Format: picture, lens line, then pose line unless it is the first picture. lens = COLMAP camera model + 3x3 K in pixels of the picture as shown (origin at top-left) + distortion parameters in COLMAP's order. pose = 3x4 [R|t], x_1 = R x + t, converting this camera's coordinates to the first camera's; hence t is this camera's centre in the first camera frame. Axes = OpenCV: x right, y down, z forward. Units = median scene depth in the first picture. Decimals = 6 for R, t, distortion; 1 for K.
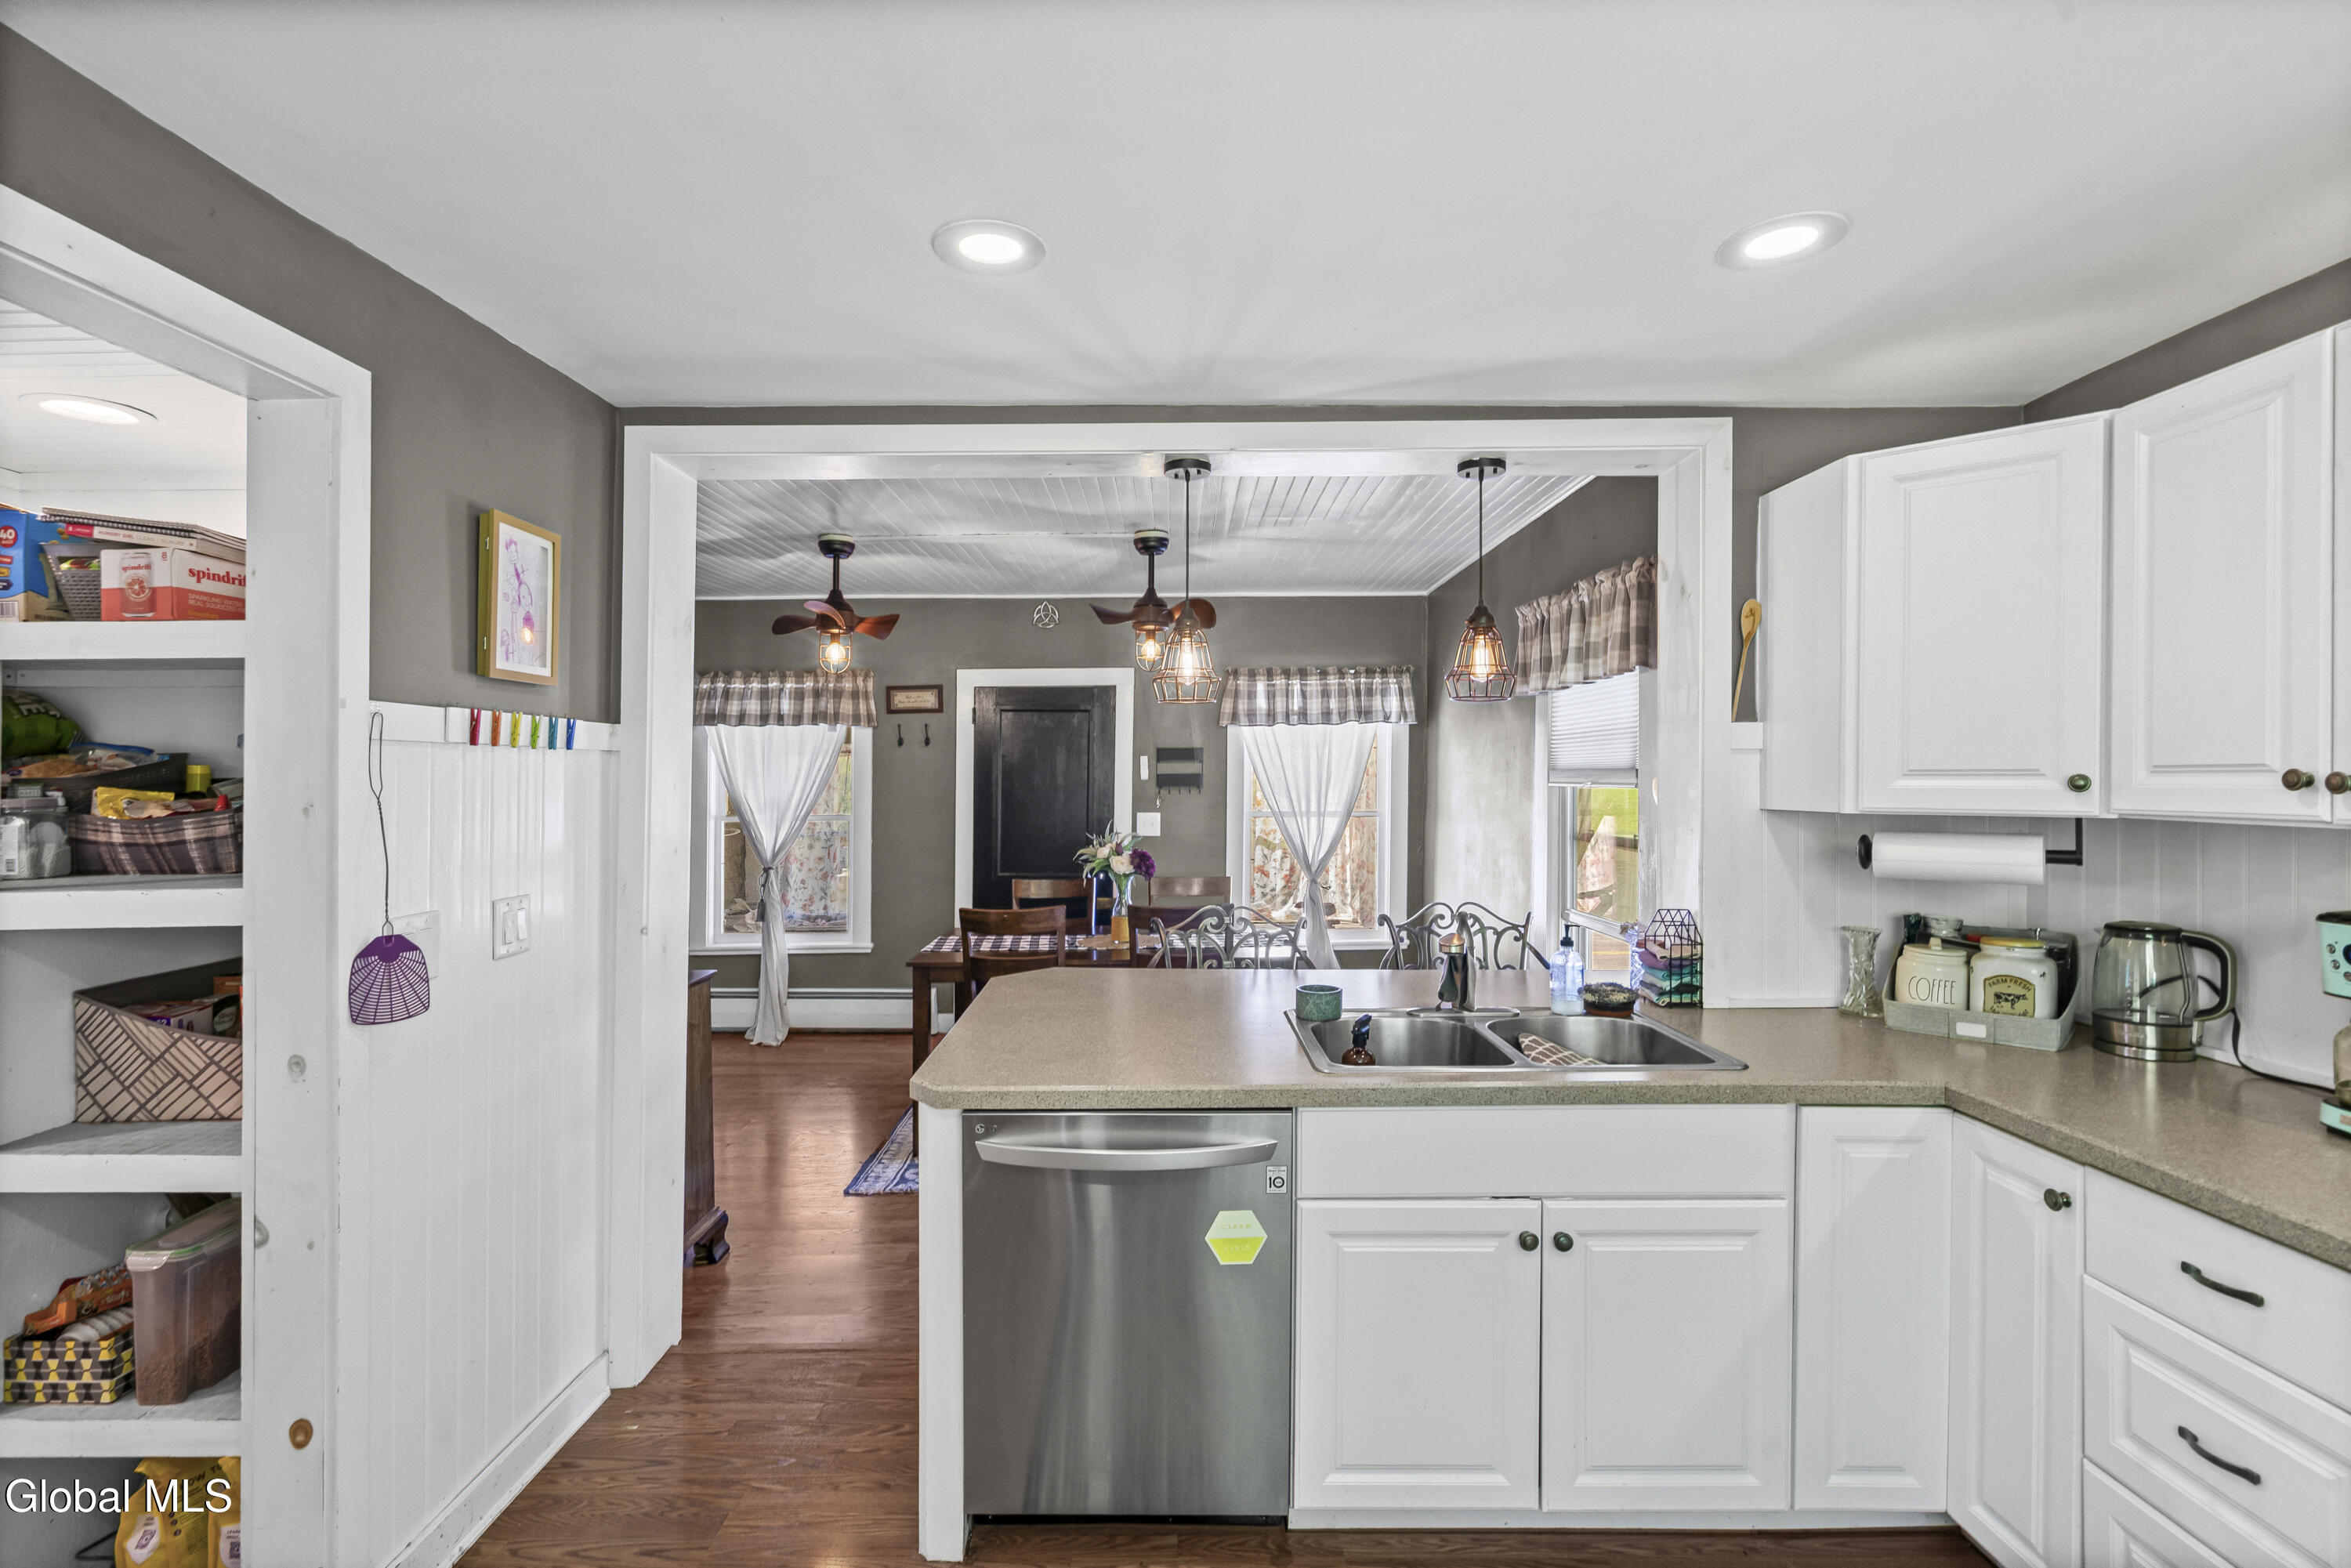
lens RADIAL K [[1083.5, 0, 1175.5], [0, 1083.5, 784.0], [0, 0, 1]] dist [0.016576, 0.000244]
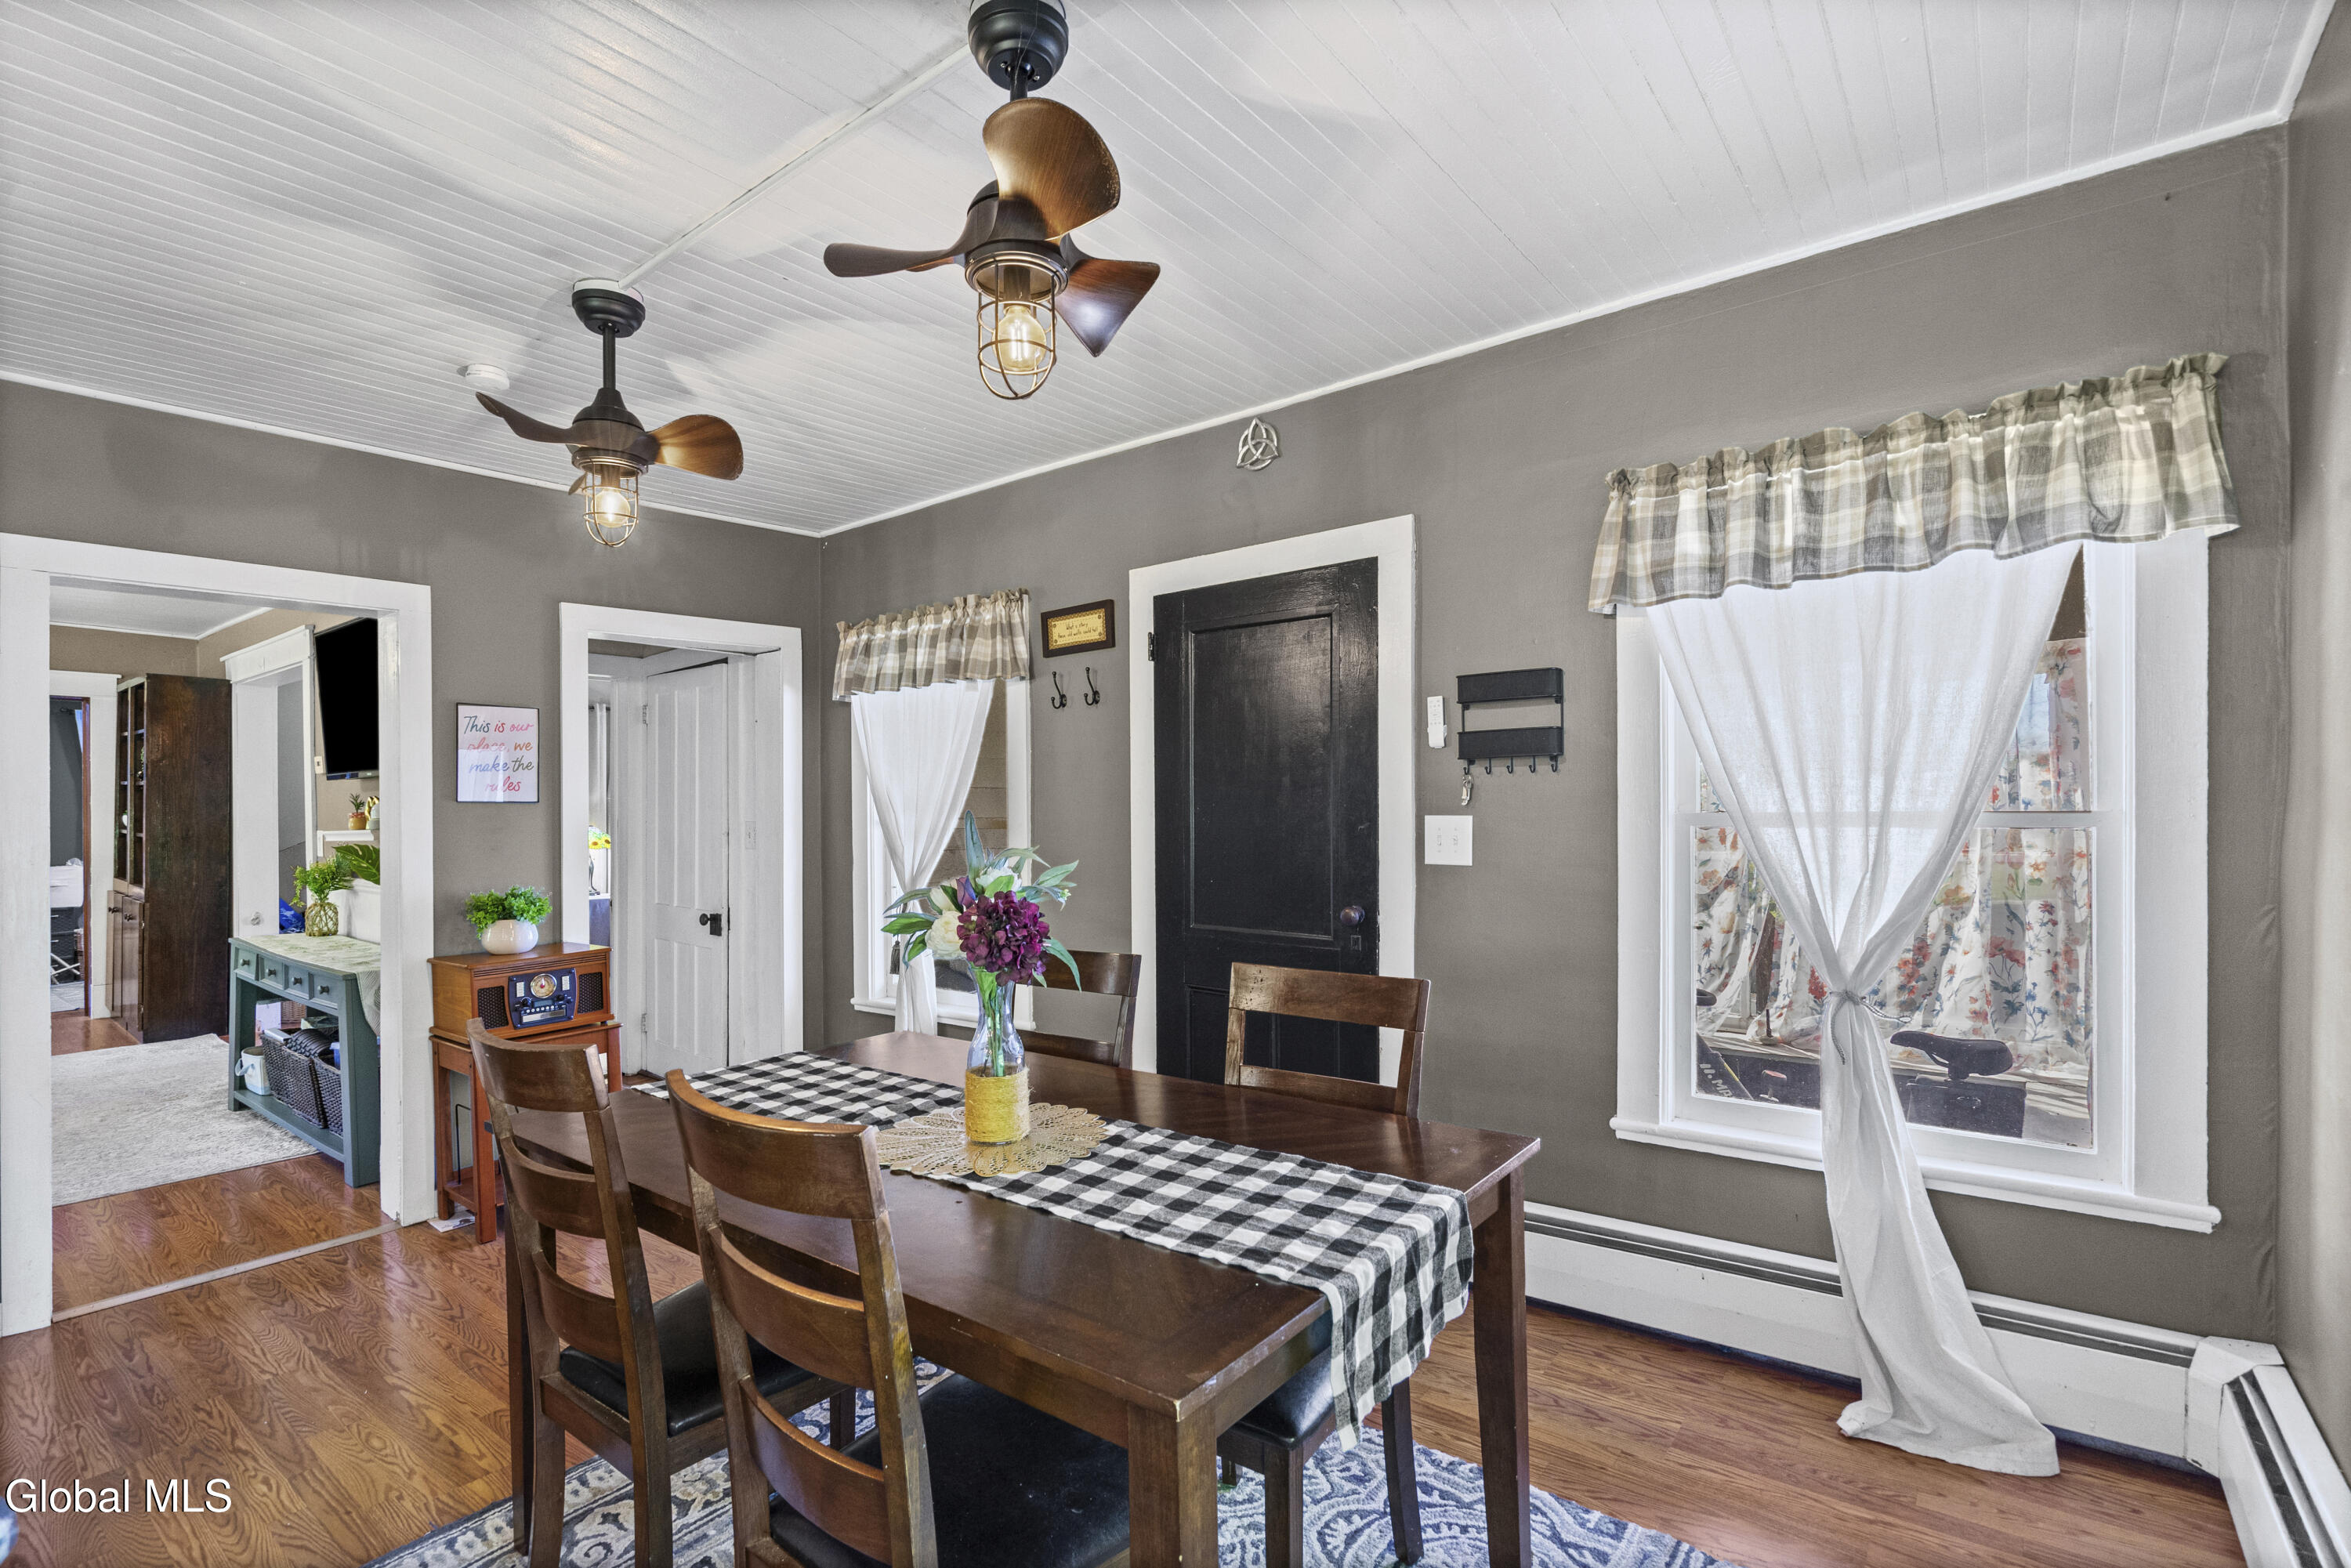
lens RADIAL K [[1083.5, 0, 1175.5], [0, 1083.5, 784.0], [0, 0, 1]] dist [0.016576, 0.000244]
pose [[0.786195, -0.019932, -0.617657, 0.176587], [0.014163, 0.999798, -0.014237, 0.017903], [0.617816, 0.002445, 0.786319, 0.562051]]
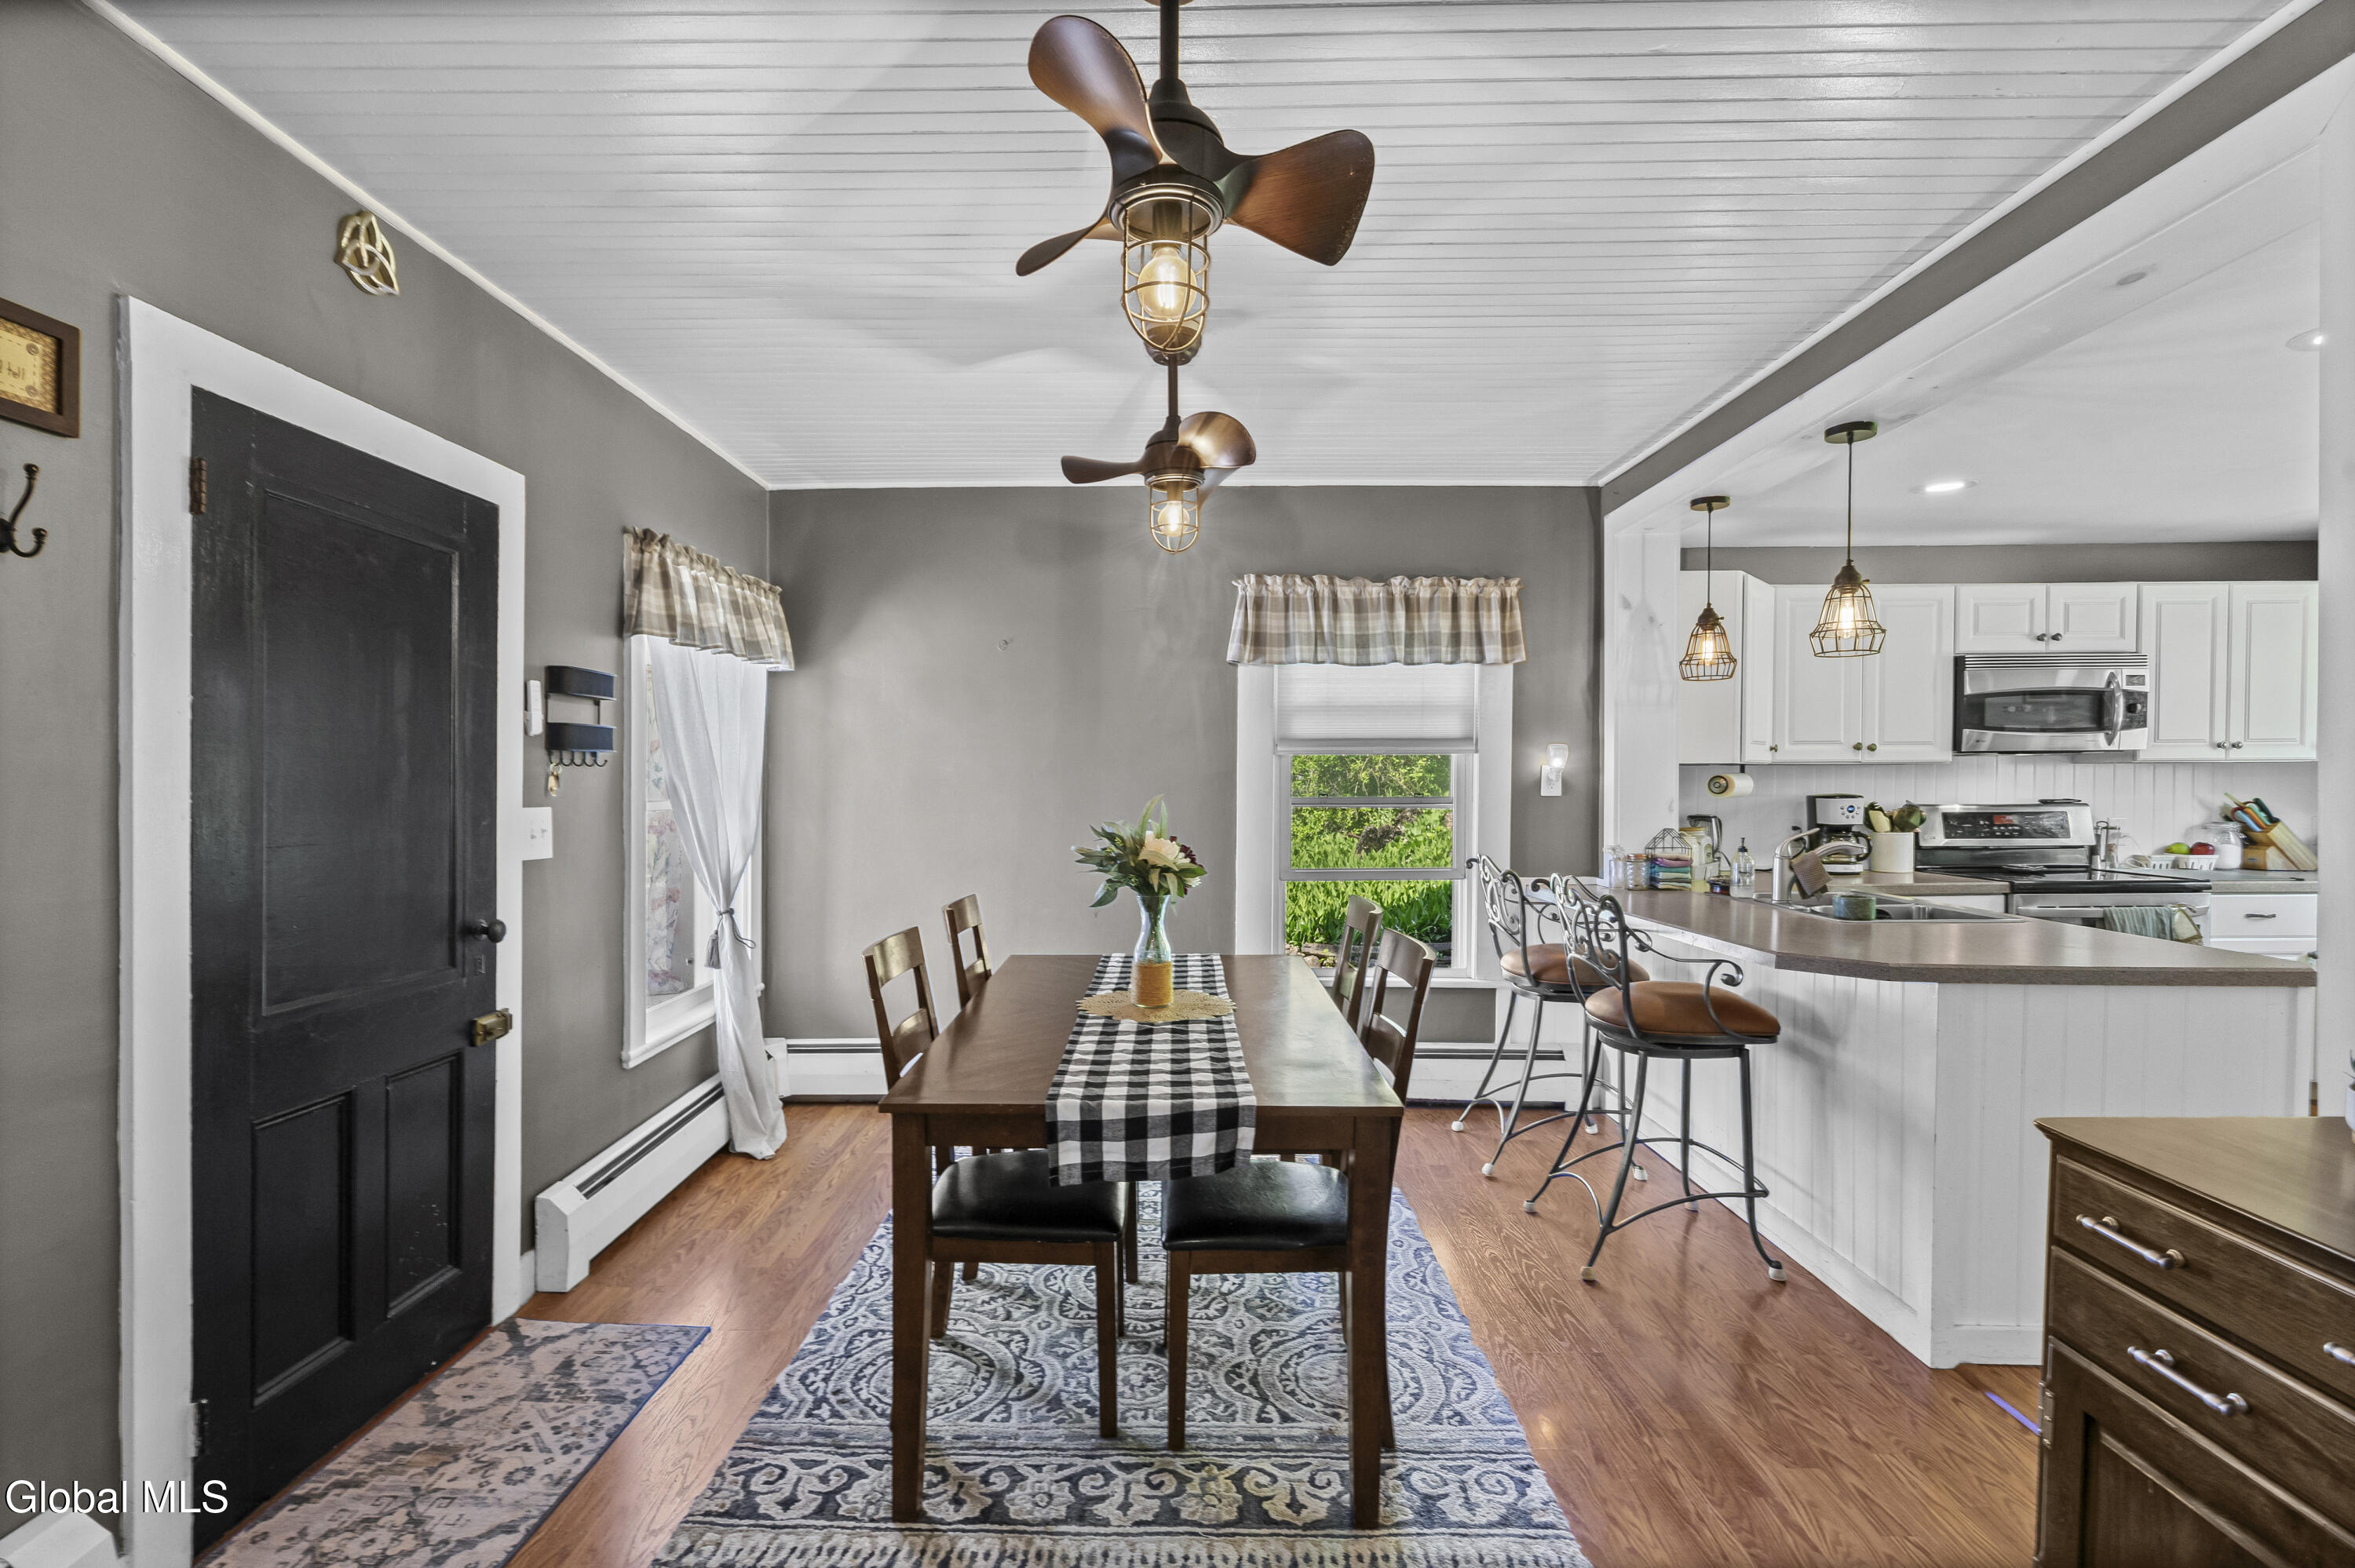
lens RADIAL K [[1066.4, 0, 1126.7], [0, 1066.4, 798.5], [0, 0, 1]] dist [0.001272, 0.000185]
pose [[0.036402, -0.020865, 0.999119, -0.463680], [0.006911, 0.999763, 0.020627, 0.015558], [-0.999313, 0.006154, 0.036537, 0.749876]]
